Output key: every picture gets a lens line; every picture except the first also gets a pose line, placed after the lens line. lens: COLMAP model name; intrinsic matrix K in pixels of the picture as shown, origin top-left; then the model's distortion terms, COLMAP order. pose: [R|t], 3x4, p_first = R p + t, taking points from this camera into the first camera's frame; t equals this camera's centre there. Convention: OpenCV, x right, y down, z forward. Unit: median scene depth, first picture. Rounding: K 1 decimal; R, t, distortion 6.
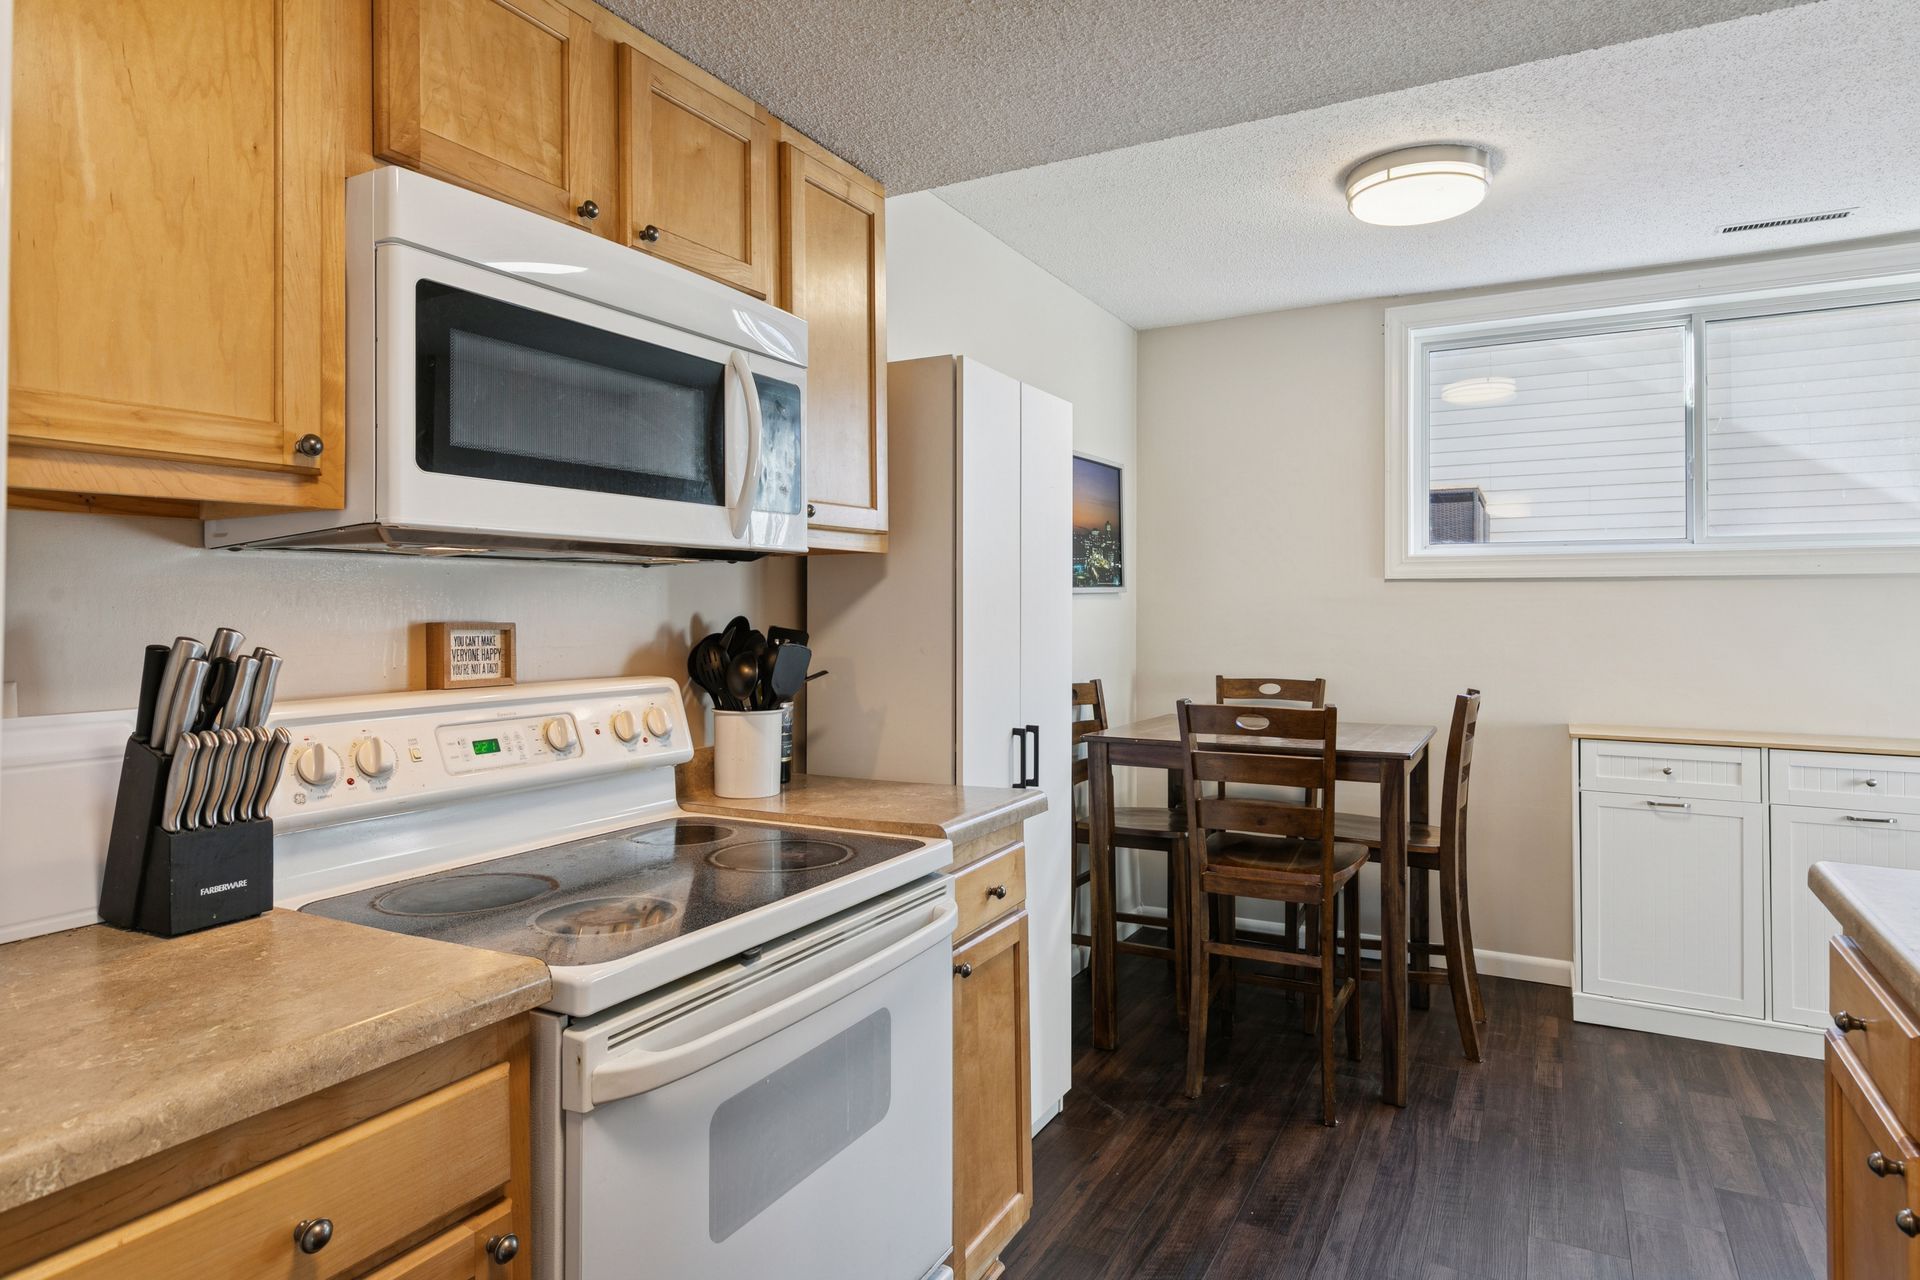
lens RADIAL K [[1084.0, 0, 981.1], [0, 1084.0, 598.7], [0, 0, 1]] dist [0.015337, 0.000682]
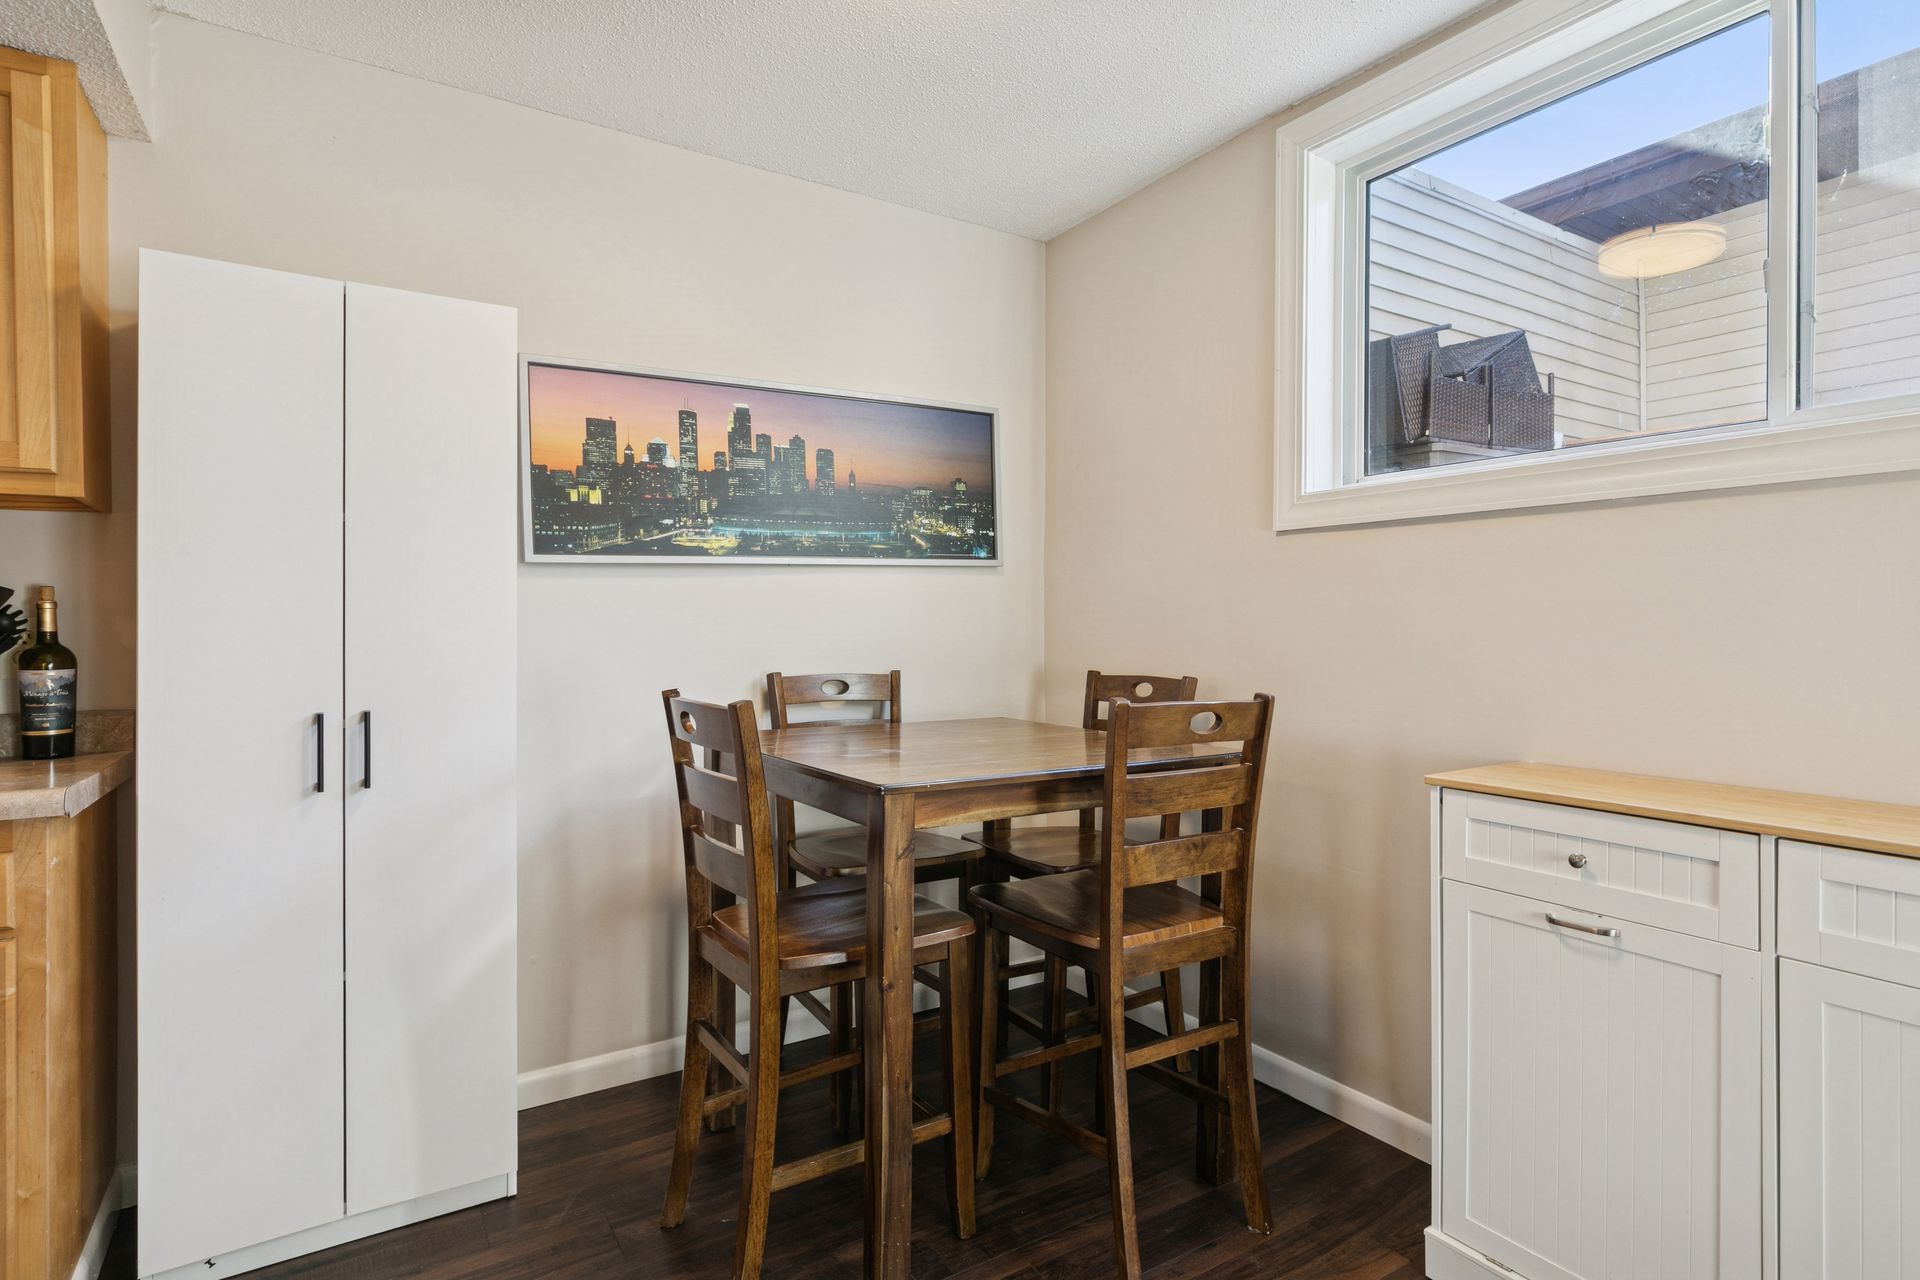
lens RADIAL K [[984.7, 0, 960.7], [0, 984.7, 621.7], [0, 0, 1]] dist [-0.001505, -0.000147]
pose [[0.870705, -0.003863, -0.491791, 0.684603], [0.009401, 0.999917, 0.008790, 0.042000], [0.491716, -0.012277, 0.870669, 0.508826]]
